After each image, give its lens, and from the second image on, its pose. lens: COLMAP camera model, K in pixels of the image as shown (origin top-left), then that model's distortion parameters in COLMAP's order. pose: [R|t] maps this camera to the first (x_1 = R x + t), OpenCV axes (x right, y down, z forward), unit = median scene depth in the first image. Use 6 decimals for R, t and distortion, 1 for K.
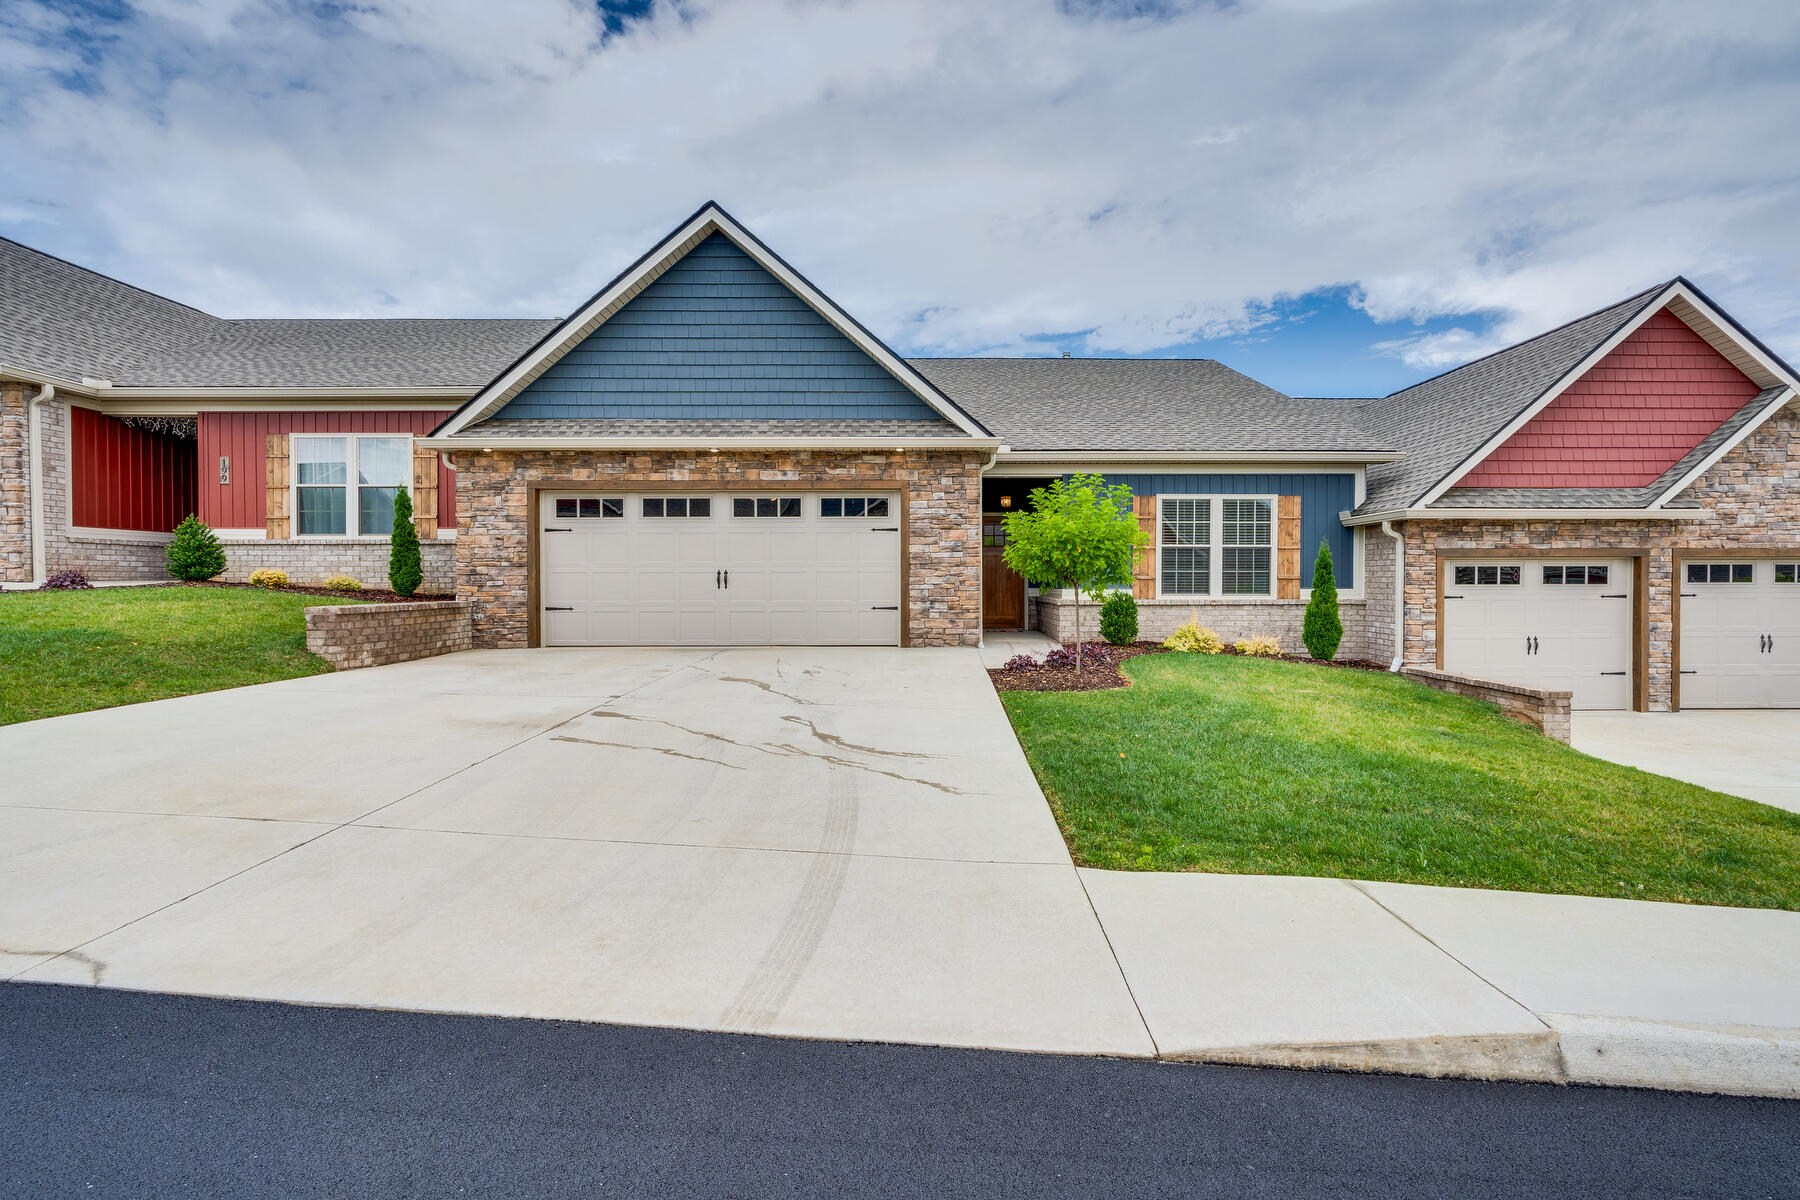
lens RADIAL K [[851.1, 0, 900.0], [0, 851.1, 600.0], [0, 0, 1]] dist [-0.001275, -0.000425]
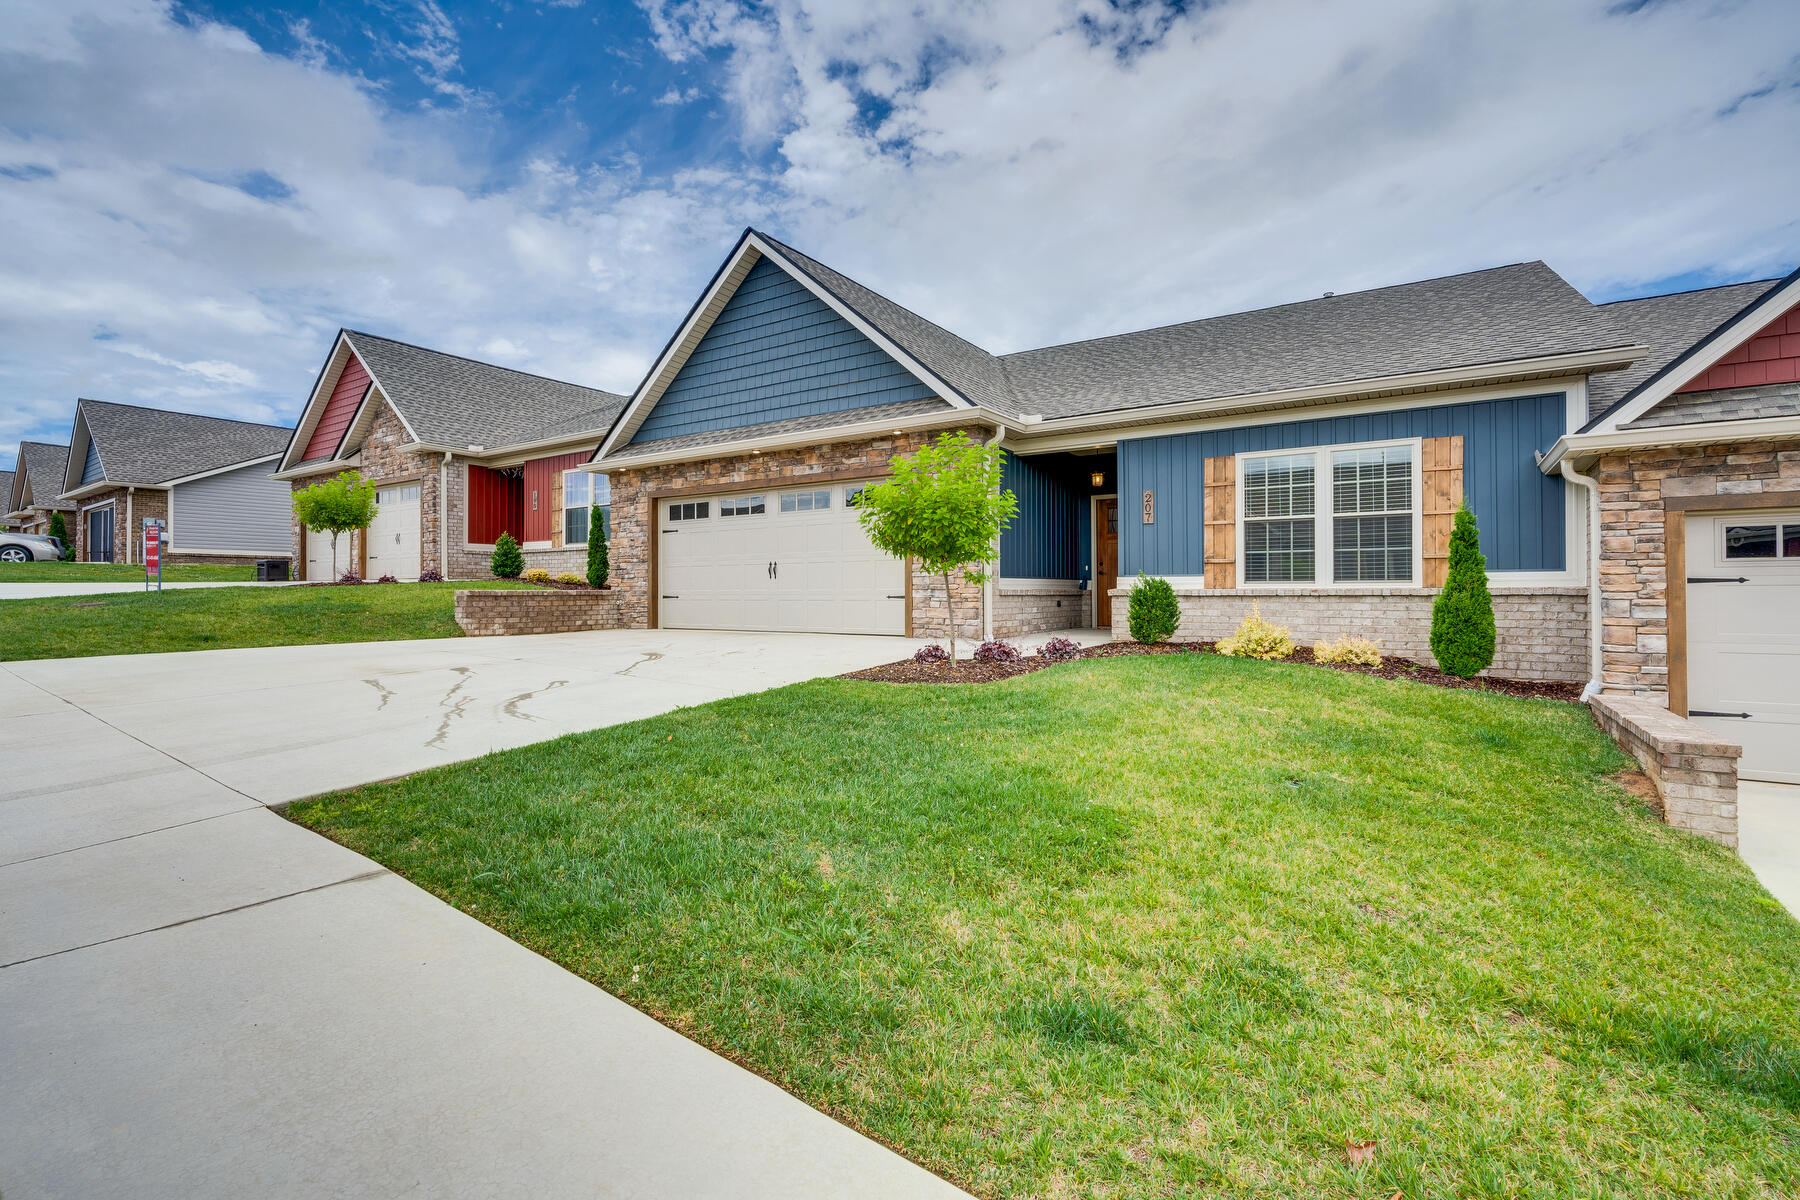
lens RADIAL K [[810.3, 0, 901.7], [0, 810.3, 593.2], [0, 0, 1]] dist [-0.003163, -0.000977]
pose [[0.828242, -0.001121, -0.560369, 0.507933], [-0.012469, 0.999714, -0.020430, 0.024302], [0.560232, 0.023909, 0.827991, 0.239474]]
